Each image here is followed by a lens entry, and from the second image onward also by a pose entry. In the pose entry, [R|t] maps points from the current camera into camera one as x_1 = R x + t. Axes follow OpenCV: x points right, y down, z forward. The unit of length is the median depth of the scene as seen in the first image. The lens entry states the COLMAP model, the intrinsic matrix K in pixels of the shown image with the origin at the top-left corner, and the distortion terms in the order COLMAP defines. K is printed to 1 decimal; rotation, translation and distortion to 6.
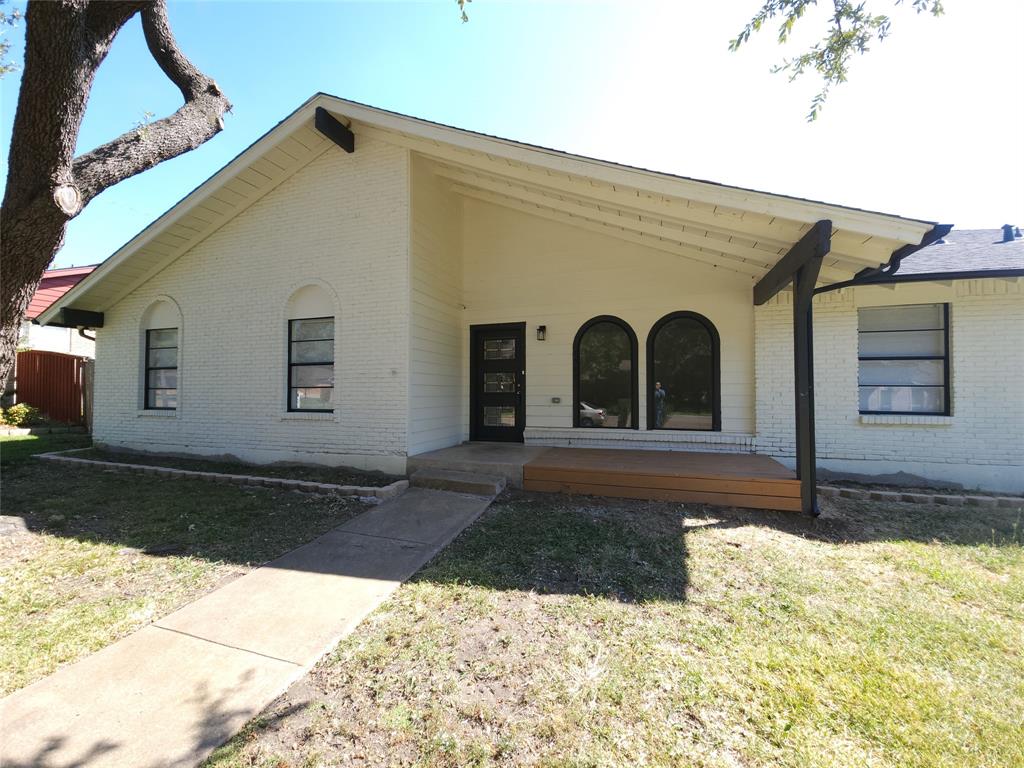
lens RADIAL K [[414.1, 0, 520.4], [0, 414.1, 381.6], [0, 0, 1]] dist [0.013449, -0.009148]
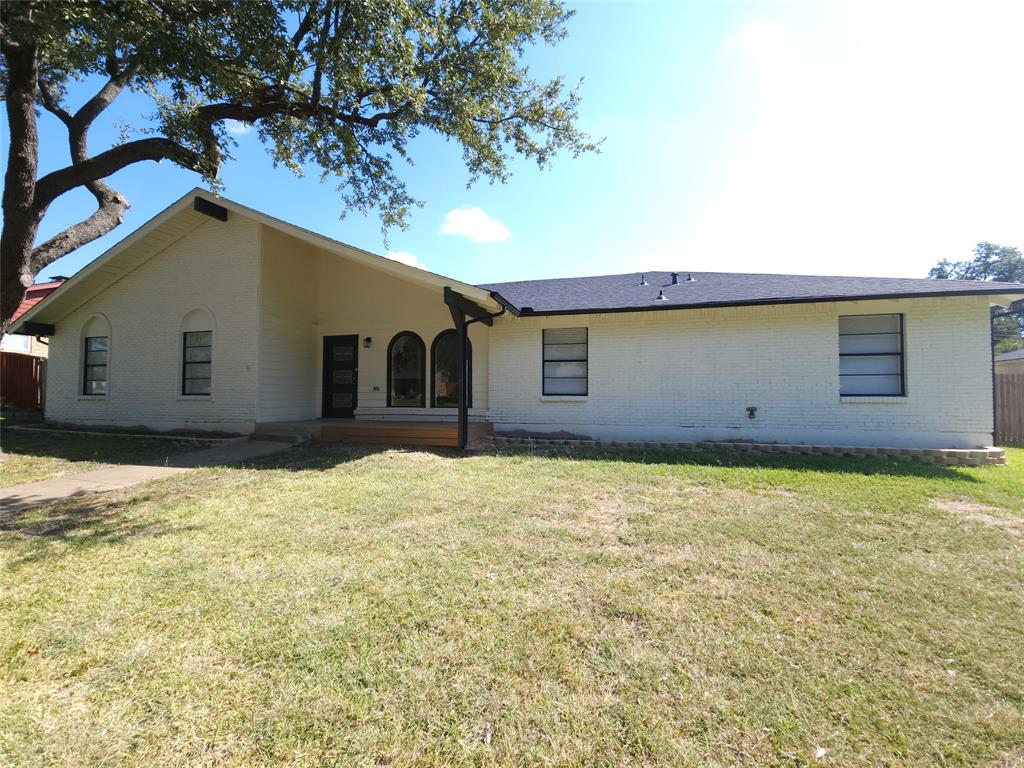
lens RADIAL K [[414.1, 0, 510.1], [0, 414.1, 382.9], [0, 0, 1]] dist [0.013449, -0.009148]
pose [[0.999545, 0.003965, 0.029902, 0.519904], [-0.003686, 0.999949, -0.009388, 0.037001], [-0.029938, 0.009273, 0.999509, -0.467929]]
